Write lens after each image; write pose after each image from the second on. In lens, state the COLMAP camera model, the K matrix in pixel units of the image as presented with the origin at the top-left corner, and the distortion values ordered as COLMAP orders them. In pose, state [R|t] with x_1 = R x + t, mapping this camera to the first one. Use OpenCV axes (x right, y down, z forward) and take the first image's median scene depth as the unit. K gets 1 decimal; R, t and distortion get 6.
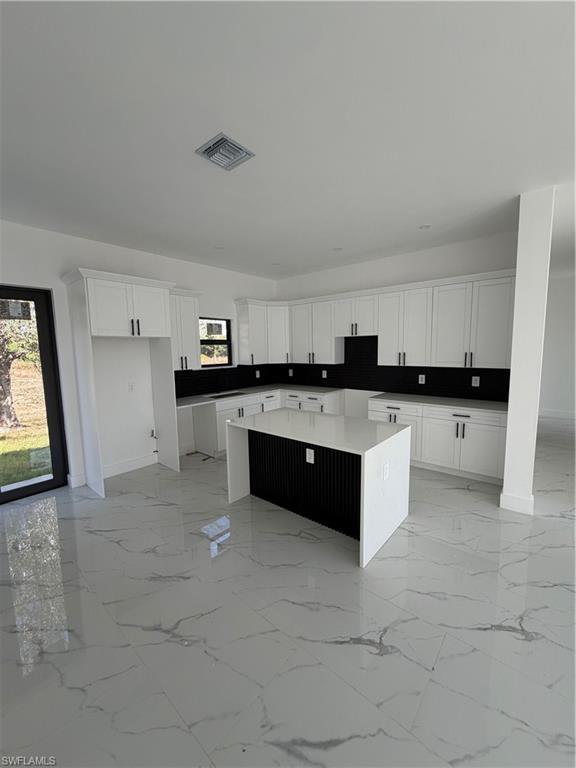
lens RADIAL K [[305.3, 0, 289.6], [0, 305.3, 381.1], [0, 0, 1]] dist [-0.000524, 0.000019]
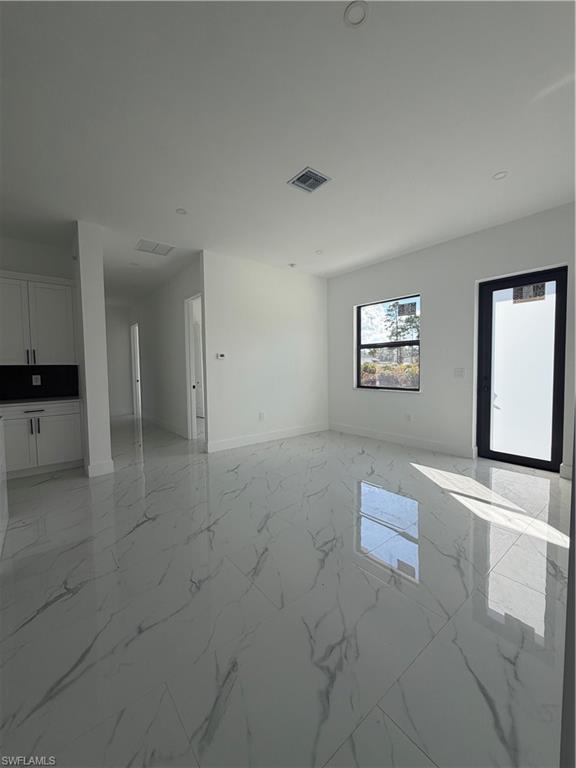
lens RADIAL K [[305.3, 0, 289.6], [0, 305.3, 381.1], [0, 0, 1]] dist [-0.000524, 0.000019]
pose [[0.178095, -0.030960, 0.983526, -0.250026], [0.119468, 0.992791, 0.009619, 0.099712], [-0.976734, 0.115787, 0.180510, -0.004243]]
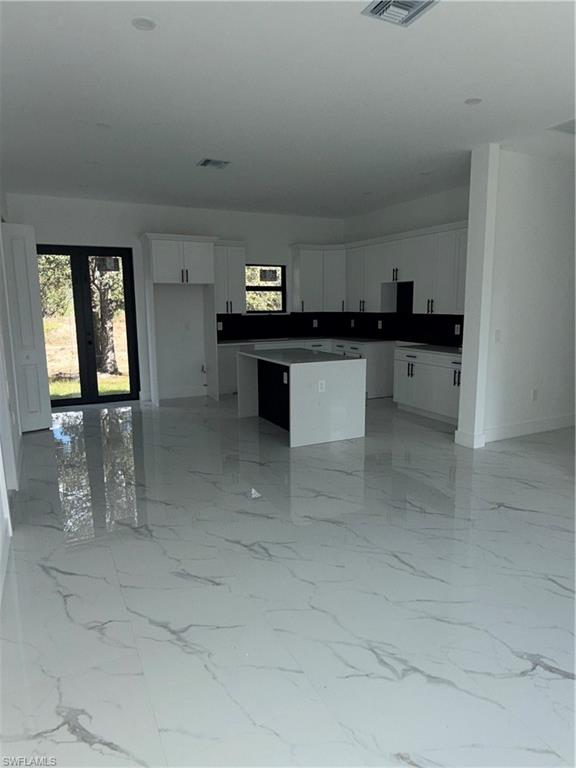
lens RADIAL K [[492.3, 0, 297.6], [0, 492.3, 384.0], [0, 0, 1]] dist [0.000253, -0.000145]
pose [[0.923064, 0.074709, -0.377322, 0.646986], [-0.051728, 0.996156, 0.070691, 0.089070], [0.381152, -0.045735, 0.923380, -0.639126]]
